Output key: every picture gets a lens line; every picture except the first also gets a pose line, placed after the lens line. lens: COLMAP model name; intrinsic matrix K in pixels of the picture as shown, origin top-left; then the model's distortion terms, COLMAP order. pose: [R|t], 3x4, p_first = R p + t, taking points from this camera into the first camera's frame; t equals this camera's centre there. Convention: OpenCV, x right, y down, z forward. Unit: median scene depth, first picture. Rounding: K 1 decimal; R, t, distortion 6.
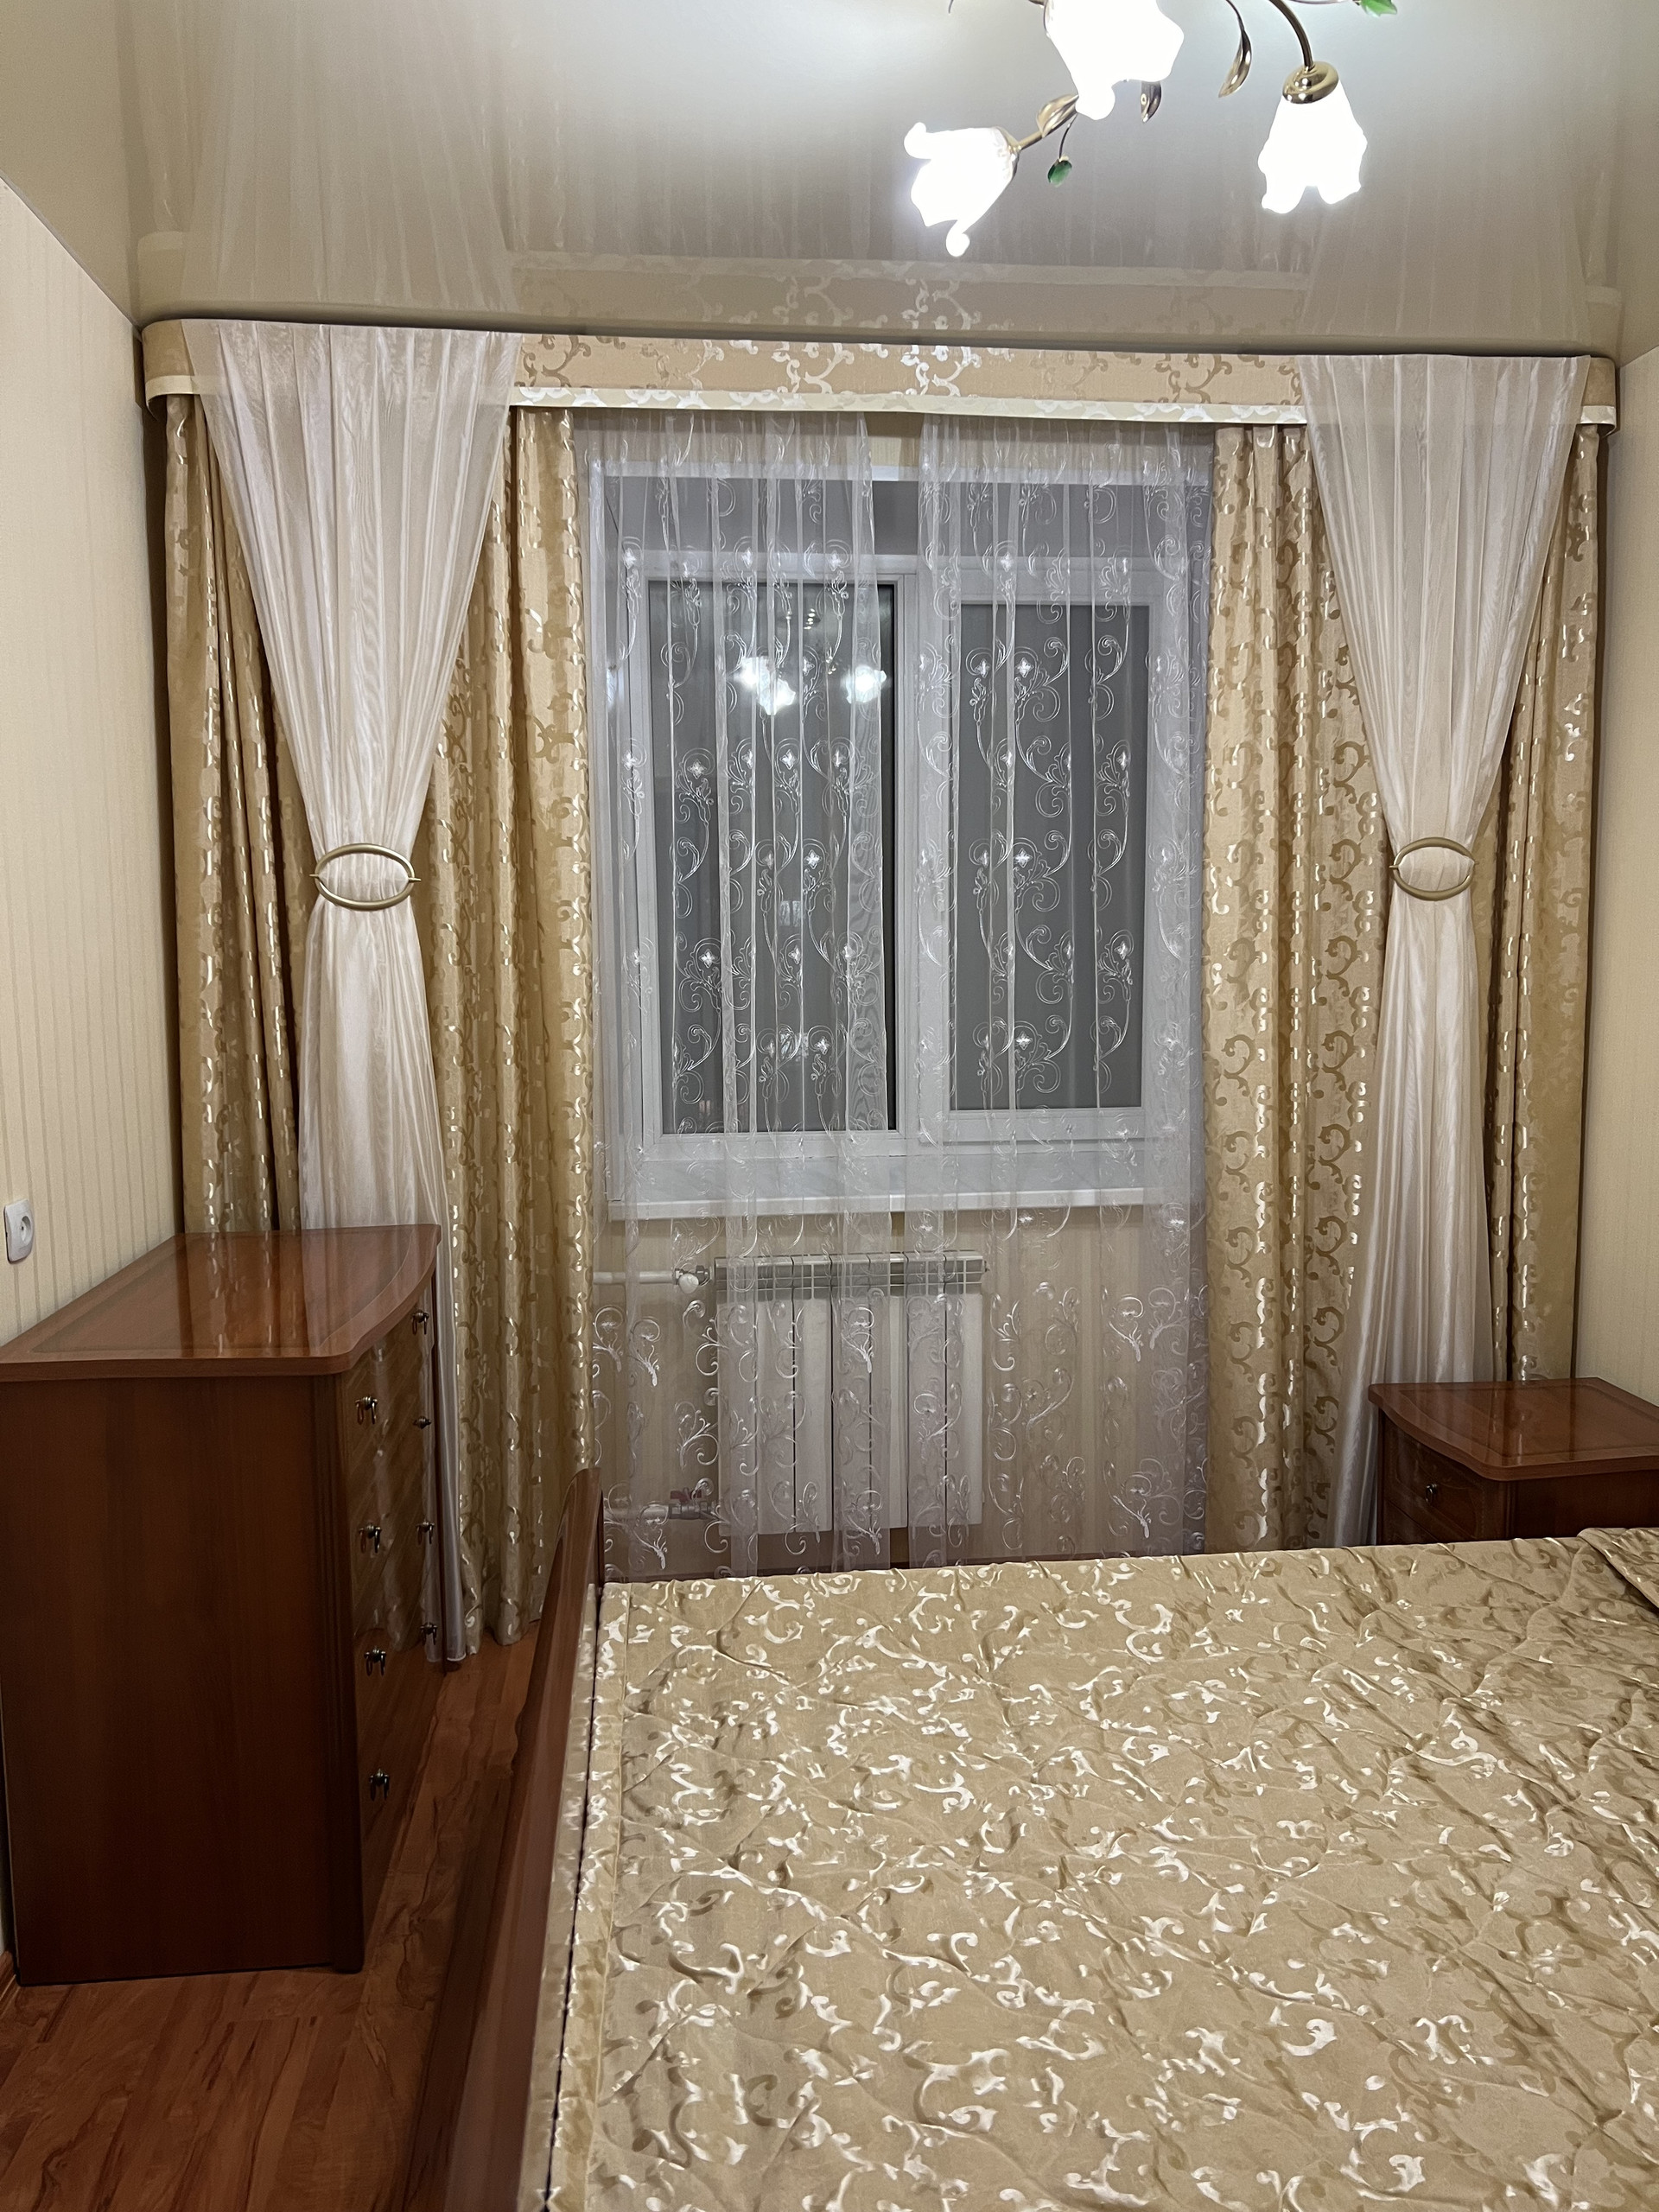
lens RADIAL K [[1669.0, 0, 824.2], [0, 1669.0, 1114.3], [0, 0, 1]] dist [0.055519, -0.054936]
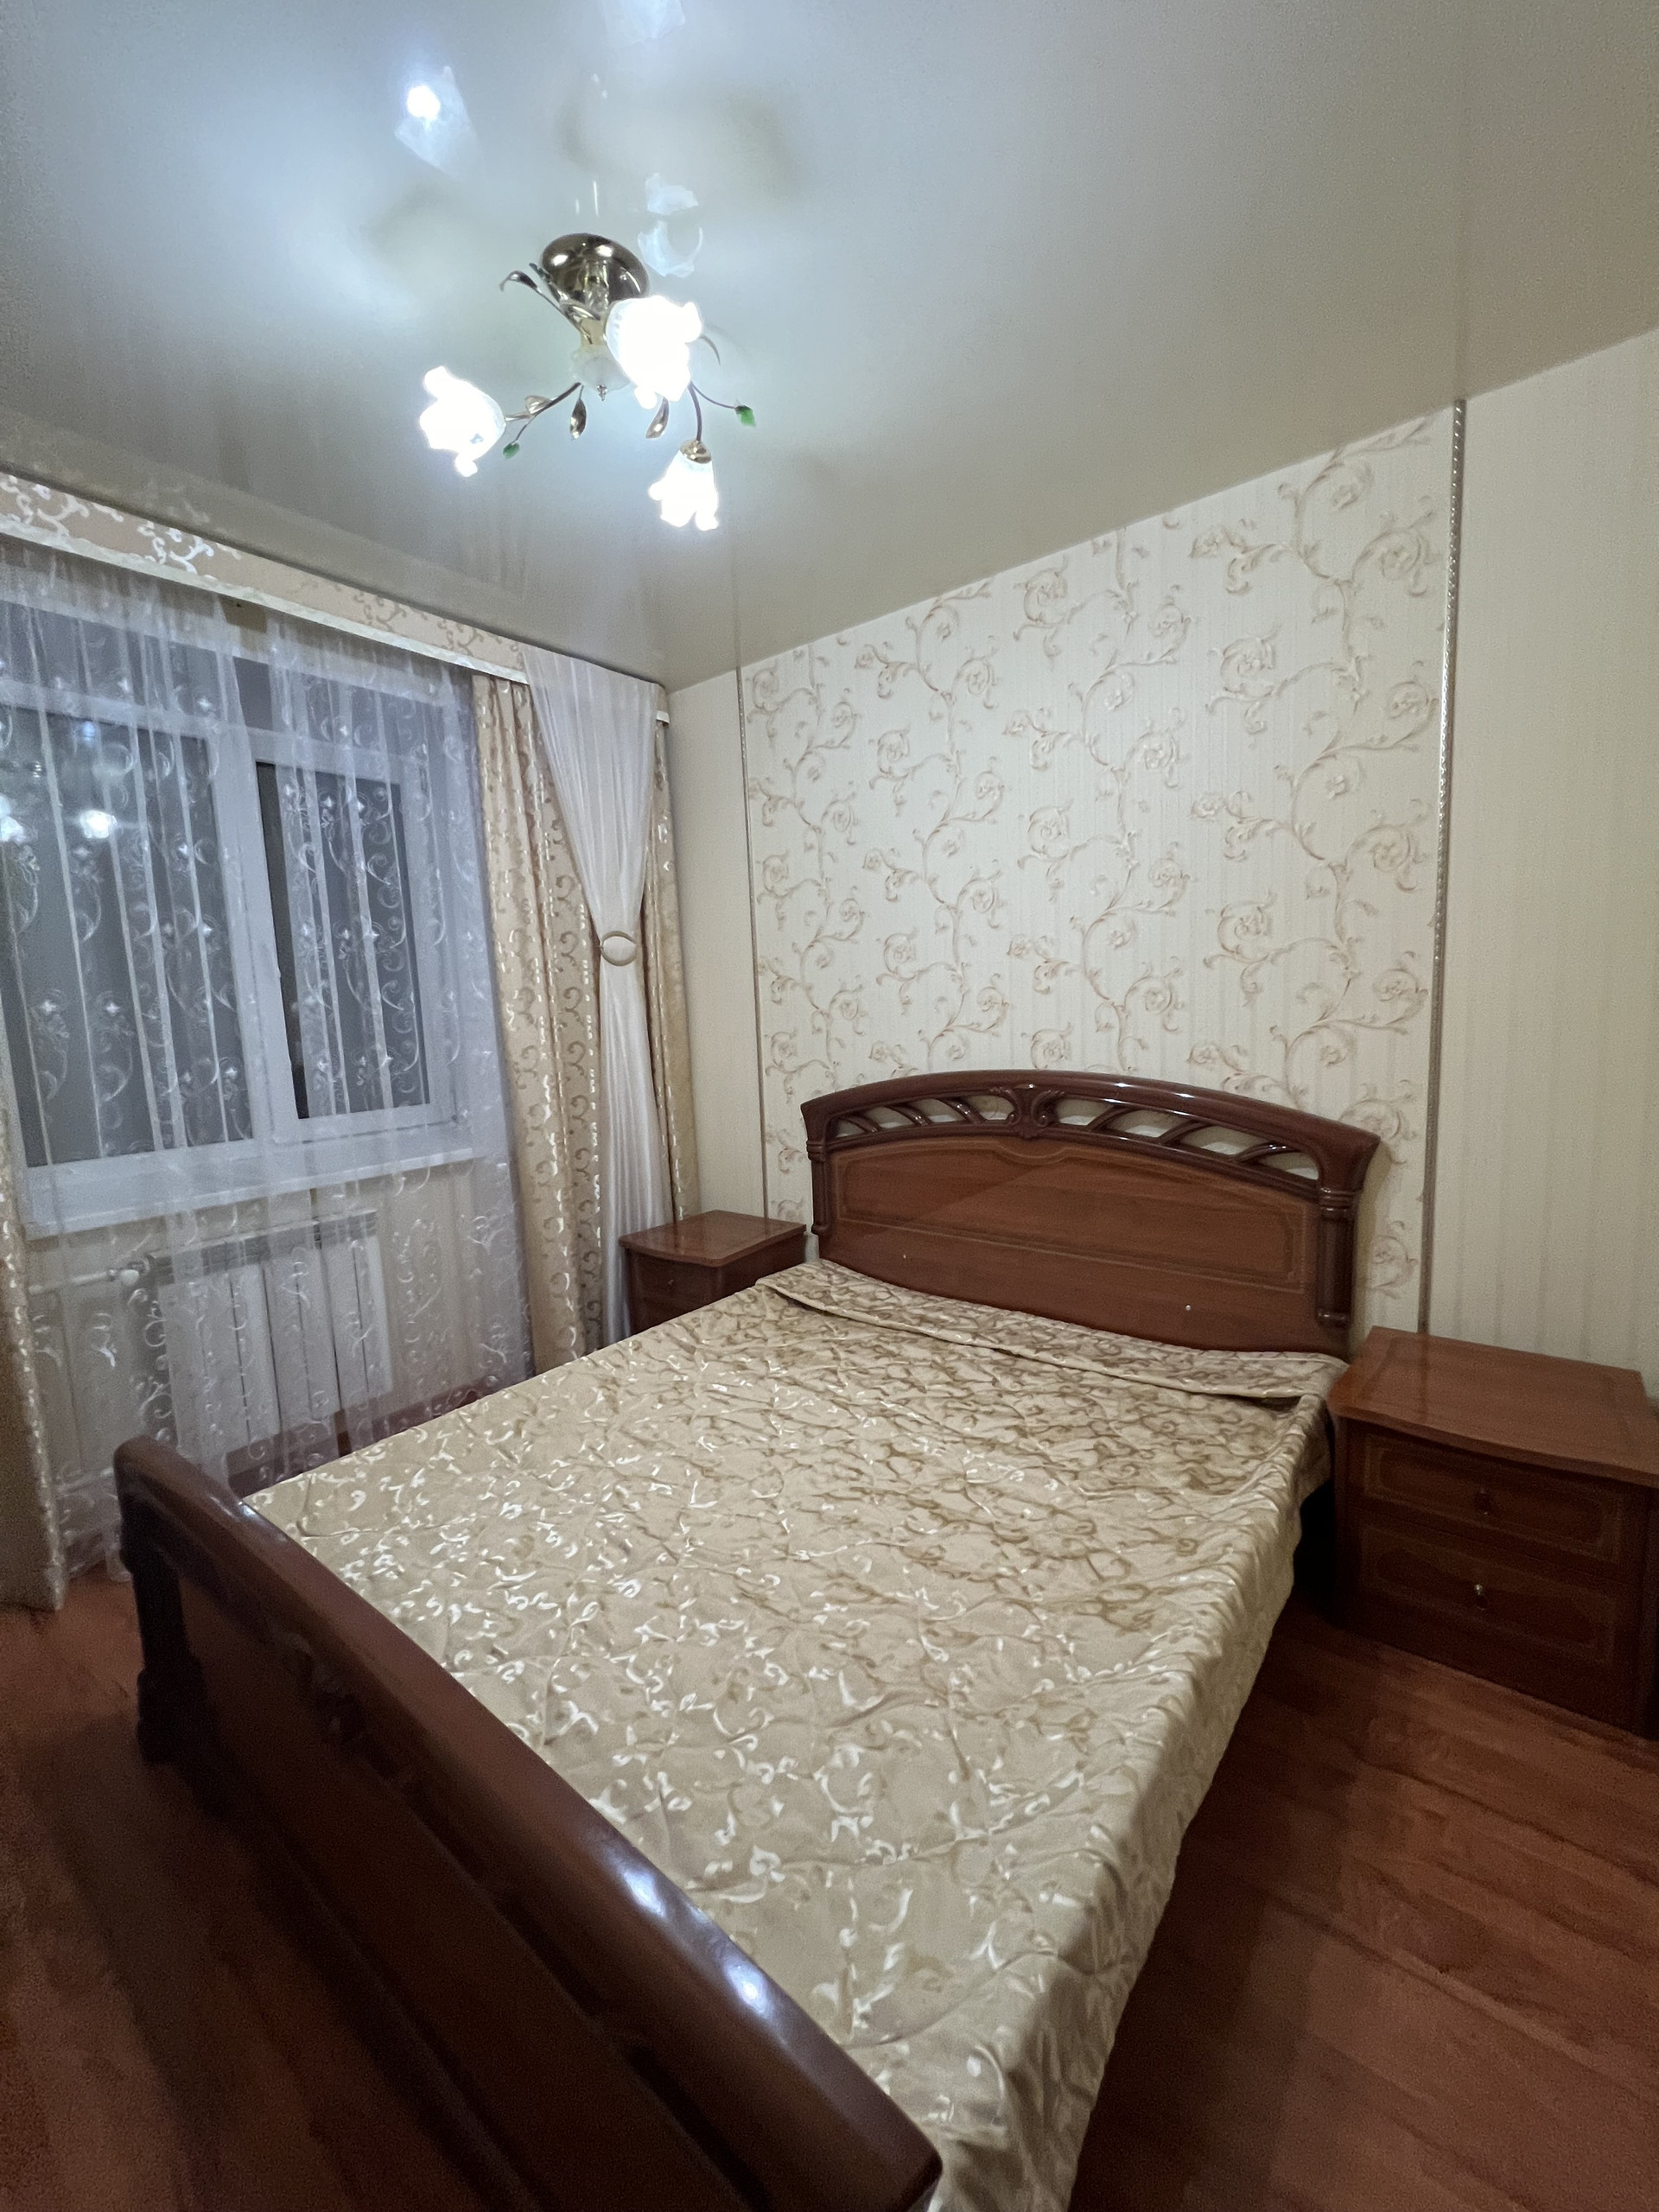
lens RADIAL K [[889.3, 0, 827.4], [0, 889.3, 1103.8], [0, 0, 1]] dist [0.001469, -0.000004]
pose [[0.687396, -0.104735, 0.718691, -0.191306], [0.118006, 0.992505, 0.031771, 0.016733], [-0.716632, 0.062970, 0.694604, 0.184567]]
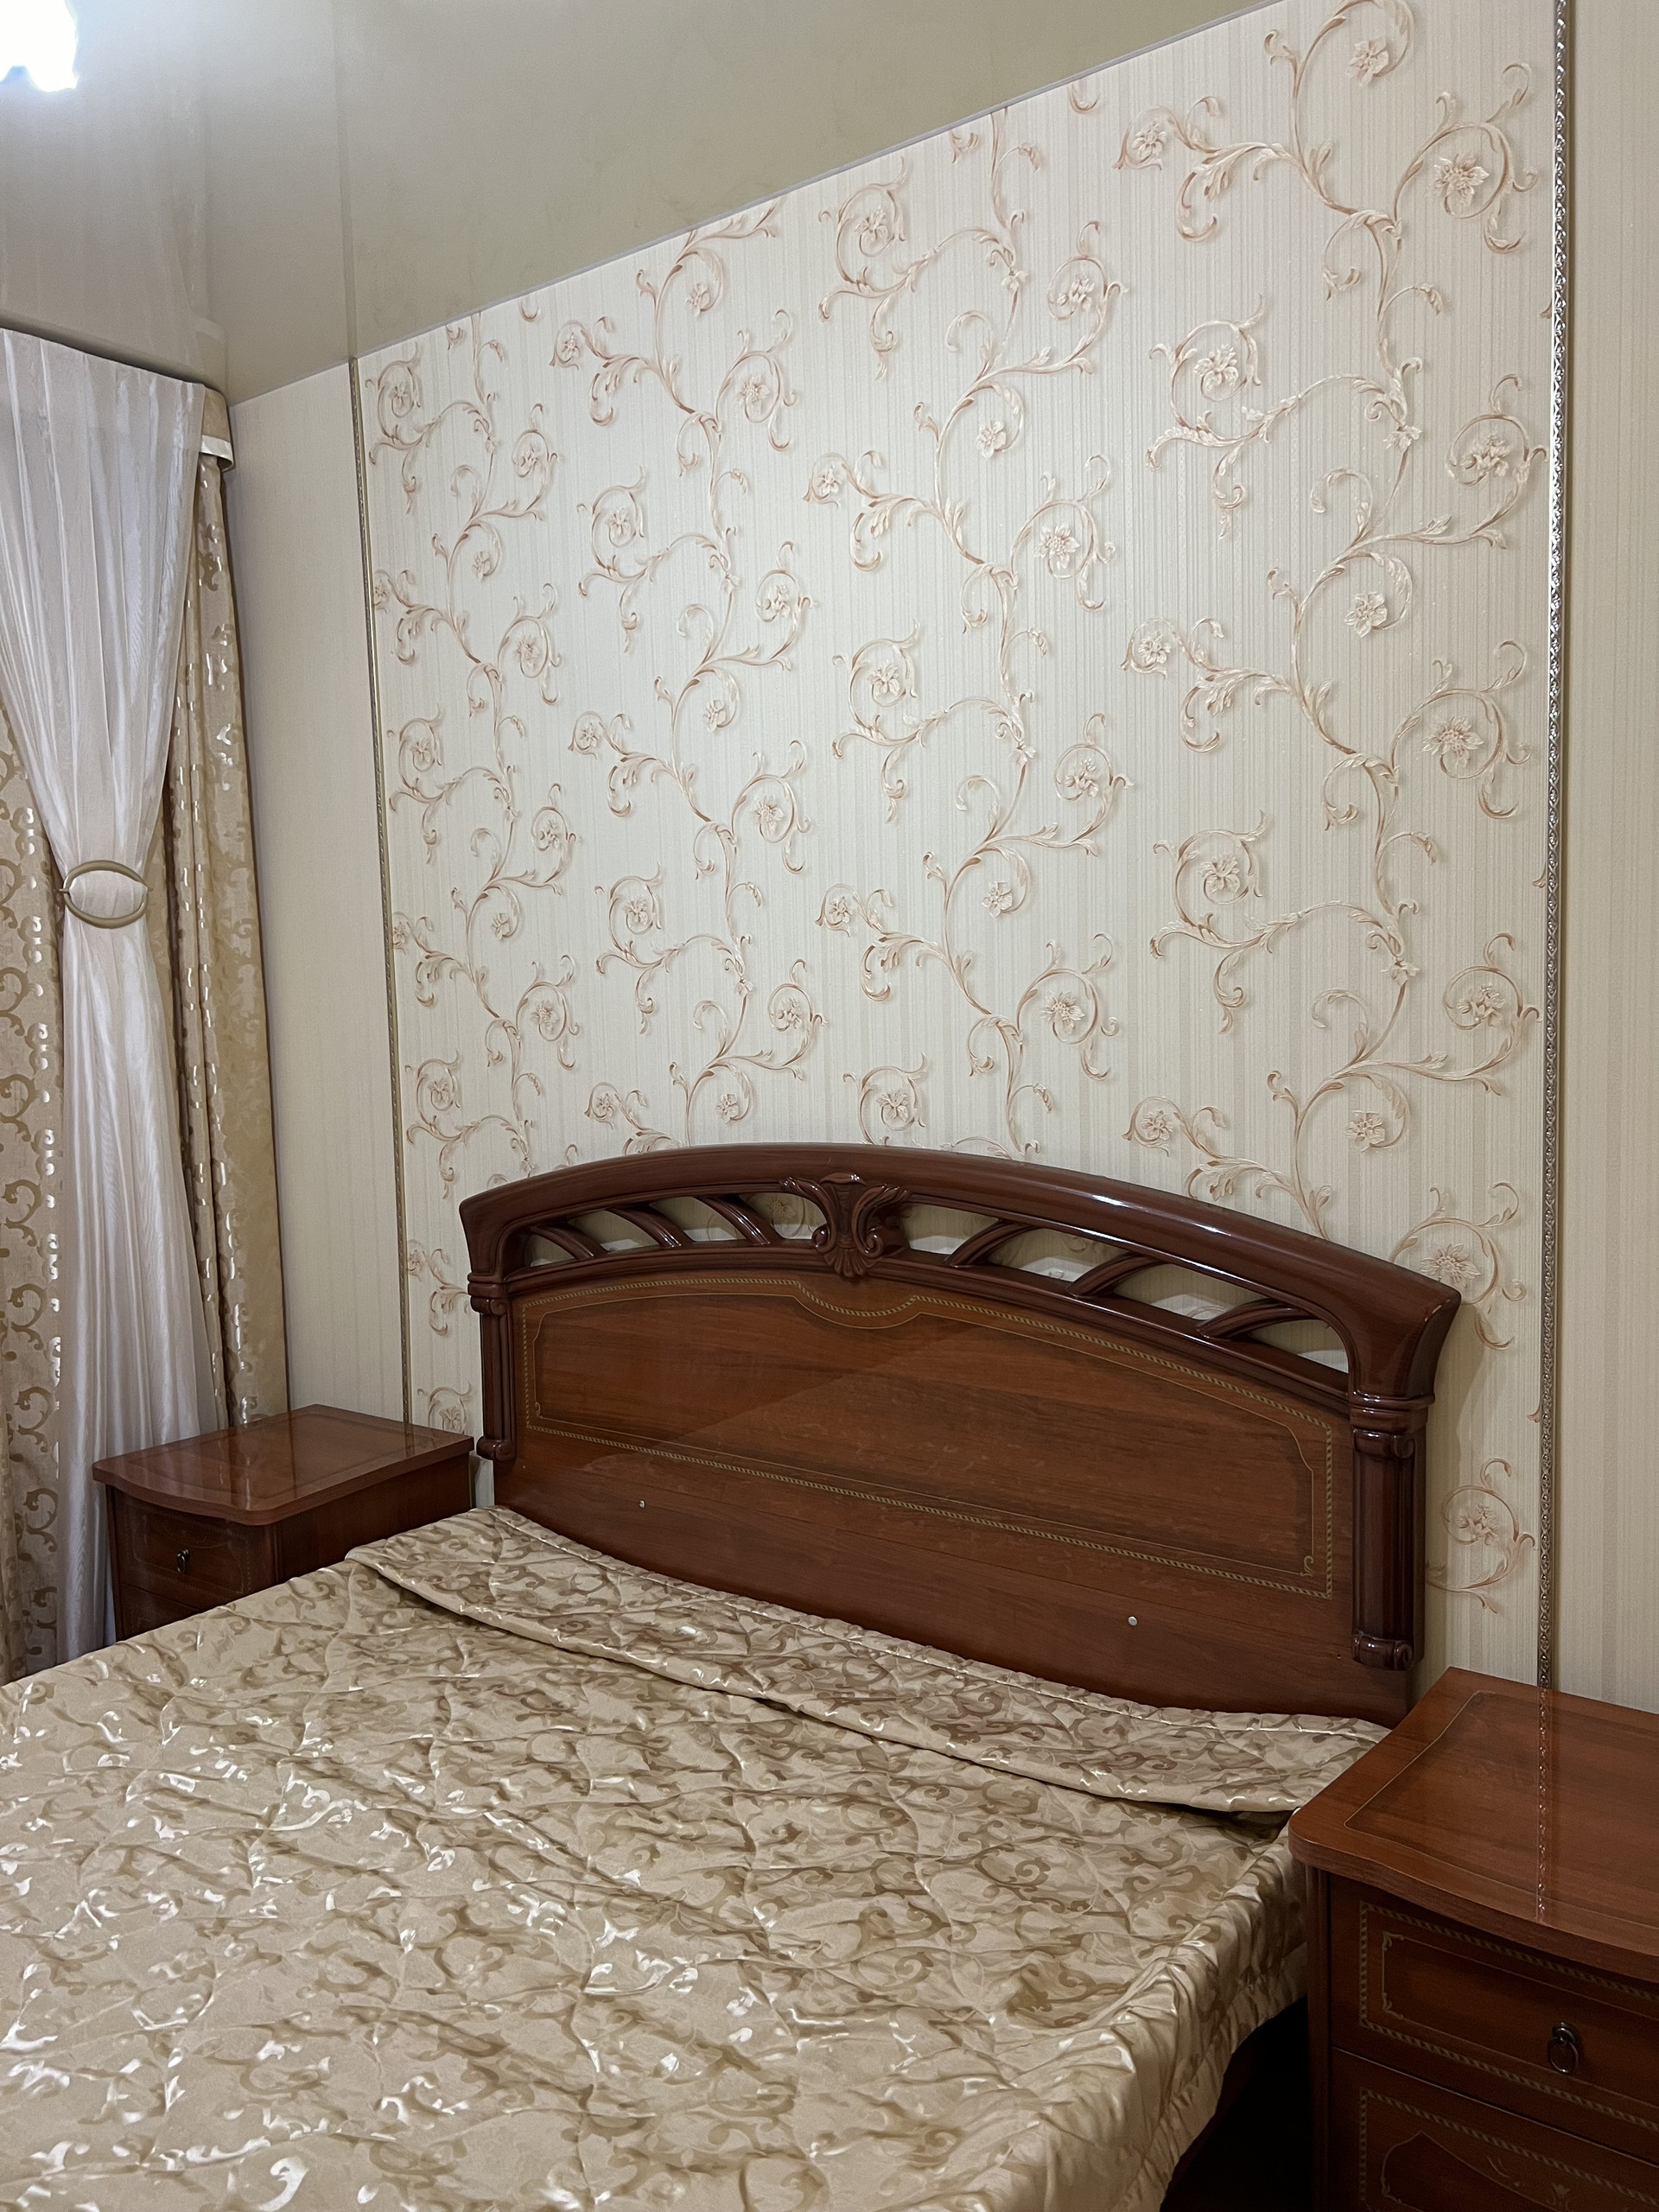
lens RADIAL K [[1669.0, 0, 824.0], [0, 1669.0, 1116.3], [0, 0, 1]] dist [0.055519, -0.054936]
pose [[0.672387, -0.072638, 0.736627, -0.065406], [0.106250, 0.994339, 0.001067, 0.017361], [-0.732535, 0.077549, 0.676298, 0.091080]]
